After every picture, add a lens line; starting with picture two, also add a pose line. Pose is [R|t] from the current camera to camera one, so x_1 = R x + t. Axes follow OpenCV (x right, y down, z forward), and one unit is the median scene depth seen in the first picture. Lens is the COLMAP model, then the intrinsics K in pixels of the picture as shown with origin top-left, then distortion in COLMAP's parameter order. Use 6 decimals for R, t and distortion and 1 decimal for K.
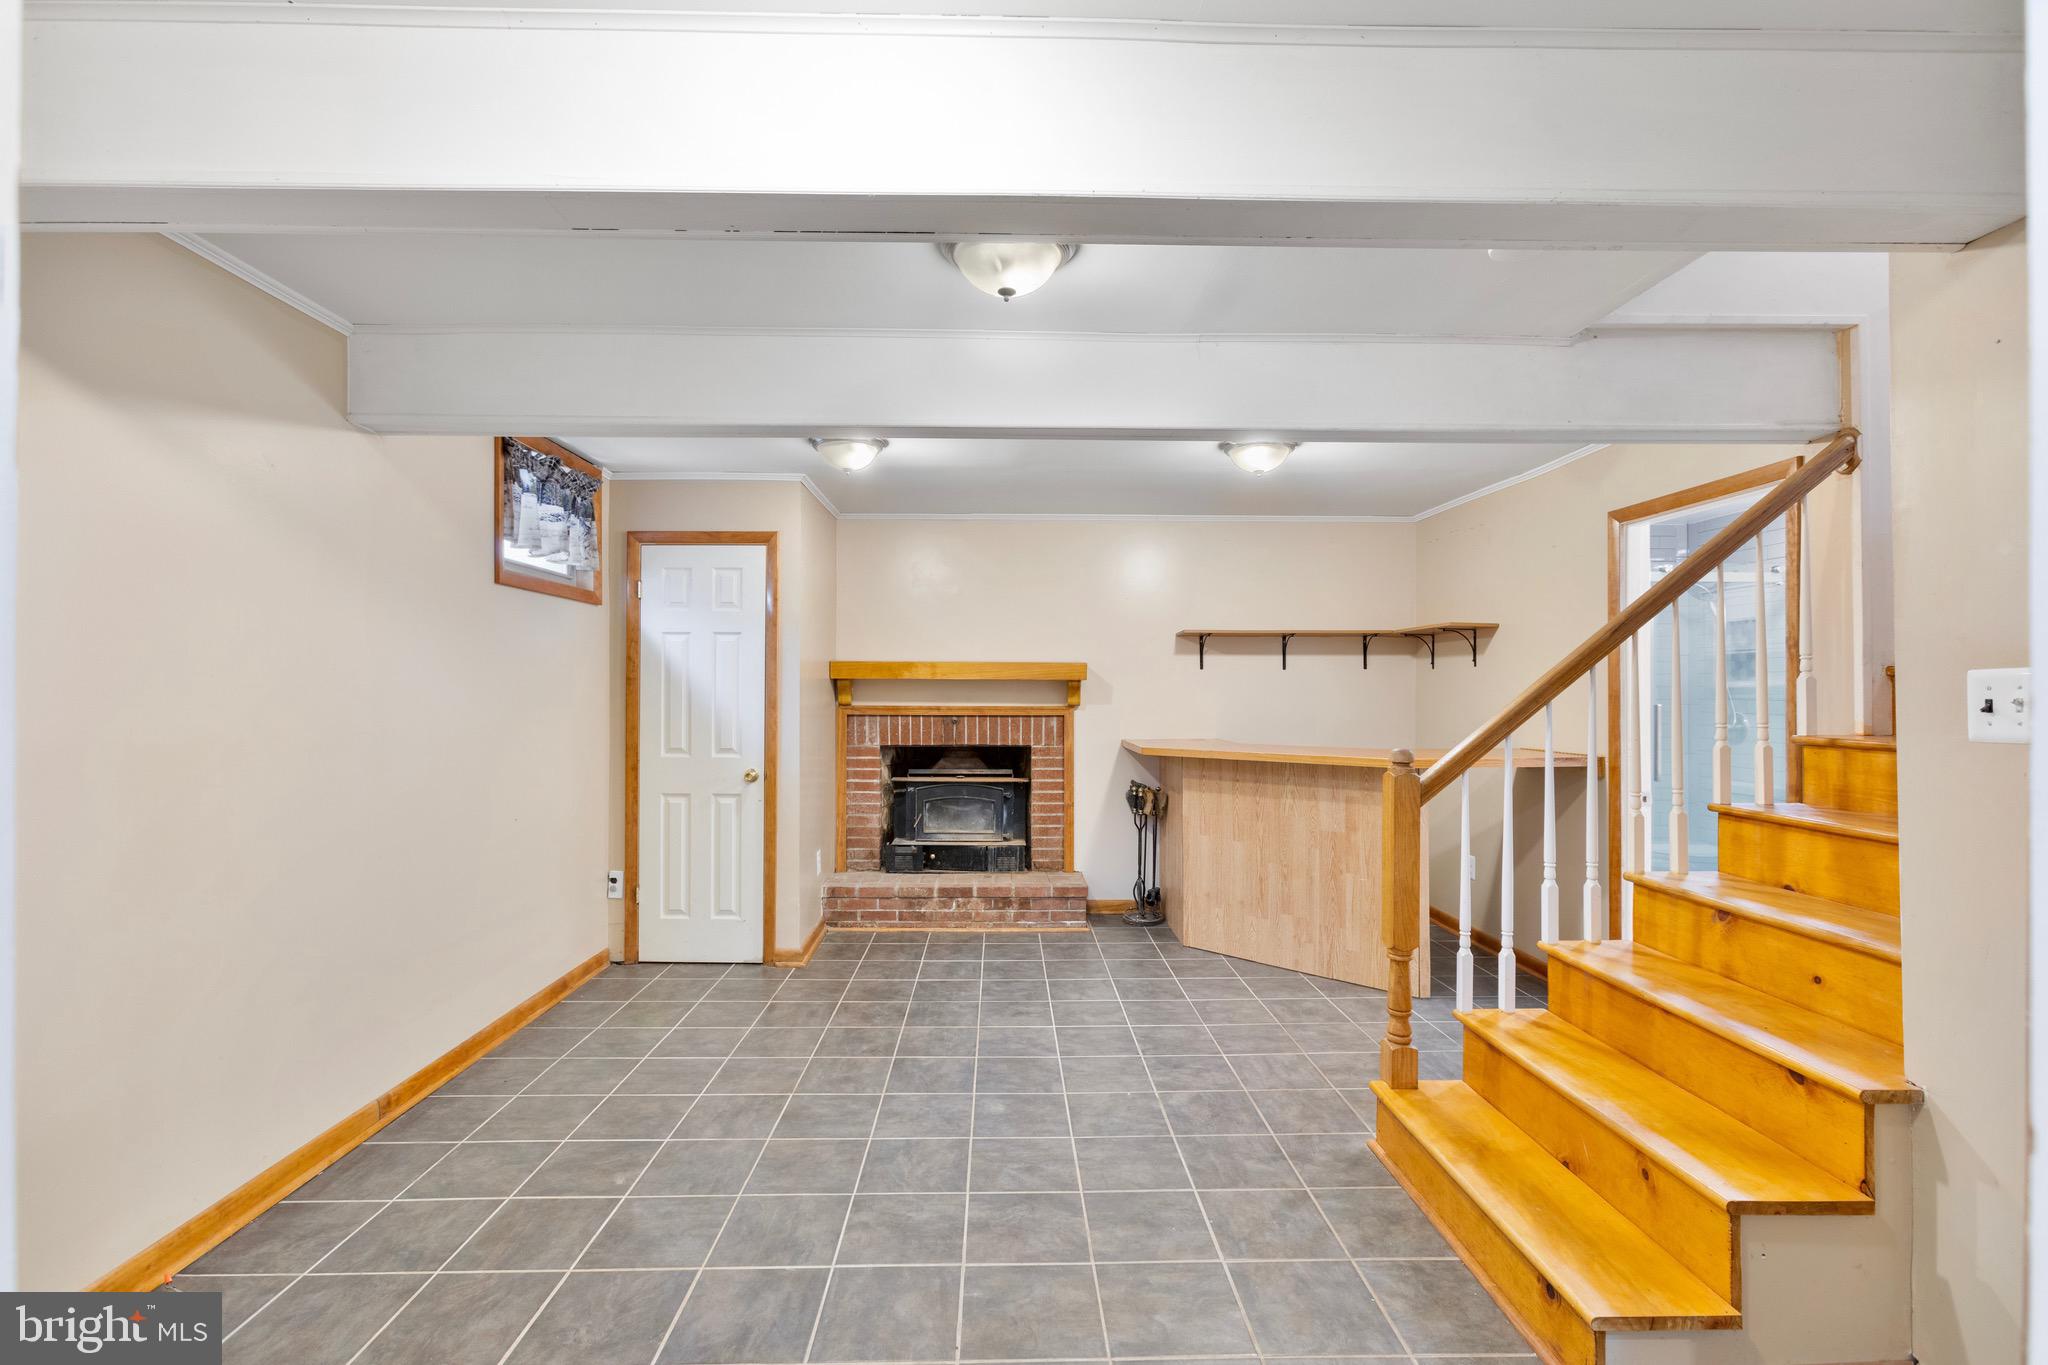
lens RADIAL K [[896.0, 0, 1002.3], [0, 896.0, 655.8], [0, 0, 1]] dist [0.000338, 0.000572]
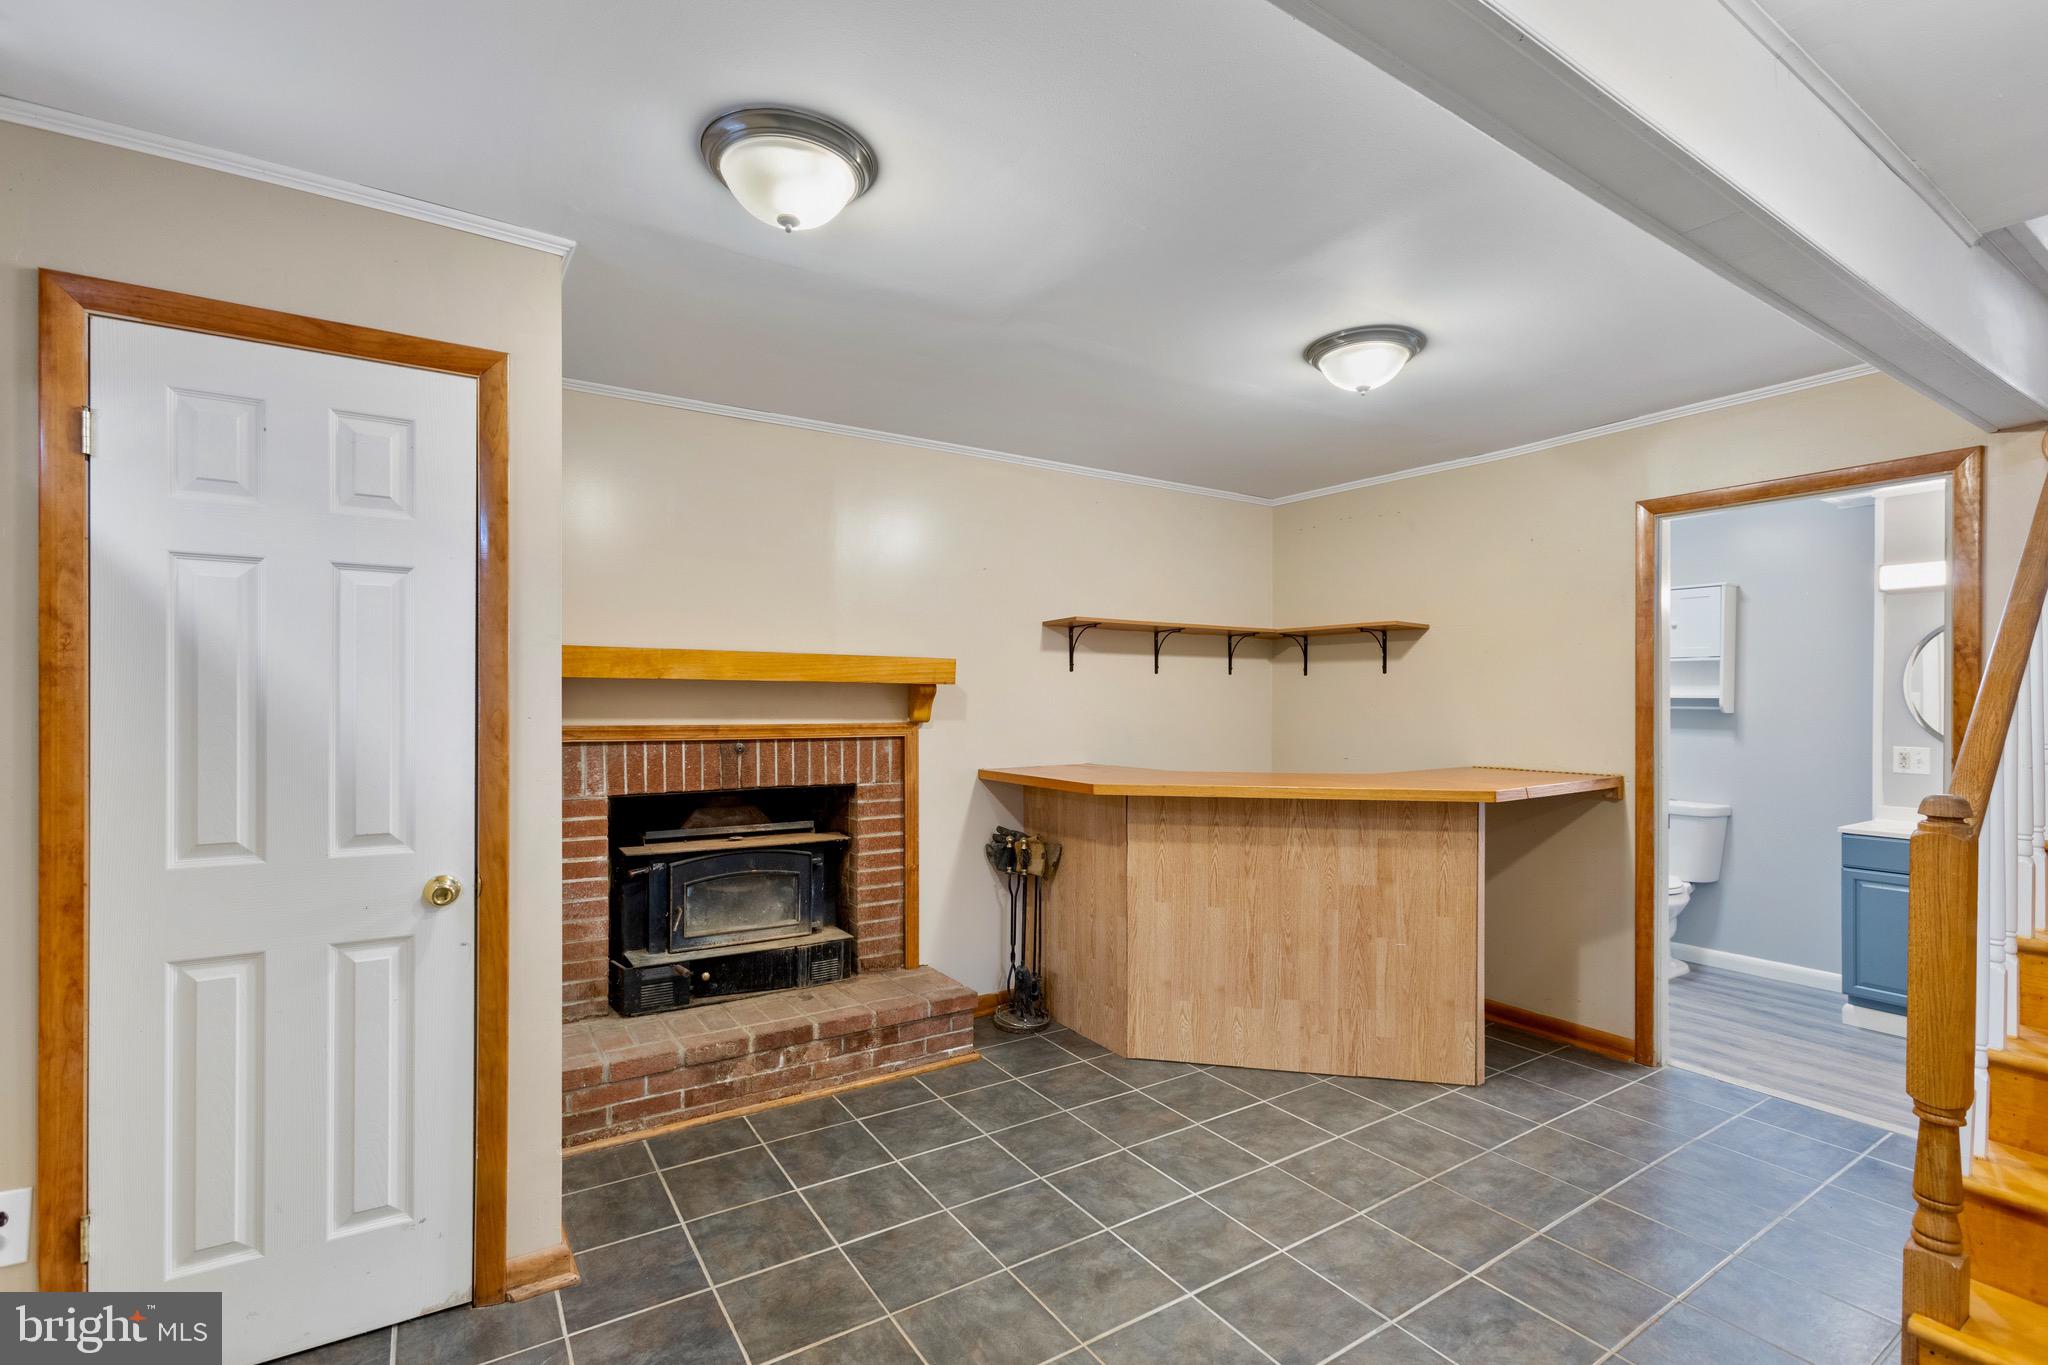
lens RADIAL K [[918.3, 0, 1013.8], [0, 918.3, 686.4], [0, 0, 1]] dist [-0.016823, 0.017731]
pose [[0.850718, 0.008732, 0.525549, -0.232605], [-0.023578, 0.999489, 0.021560, 0.012841], [-0.525093, -0.030733, 0.850490, 0.390013]]
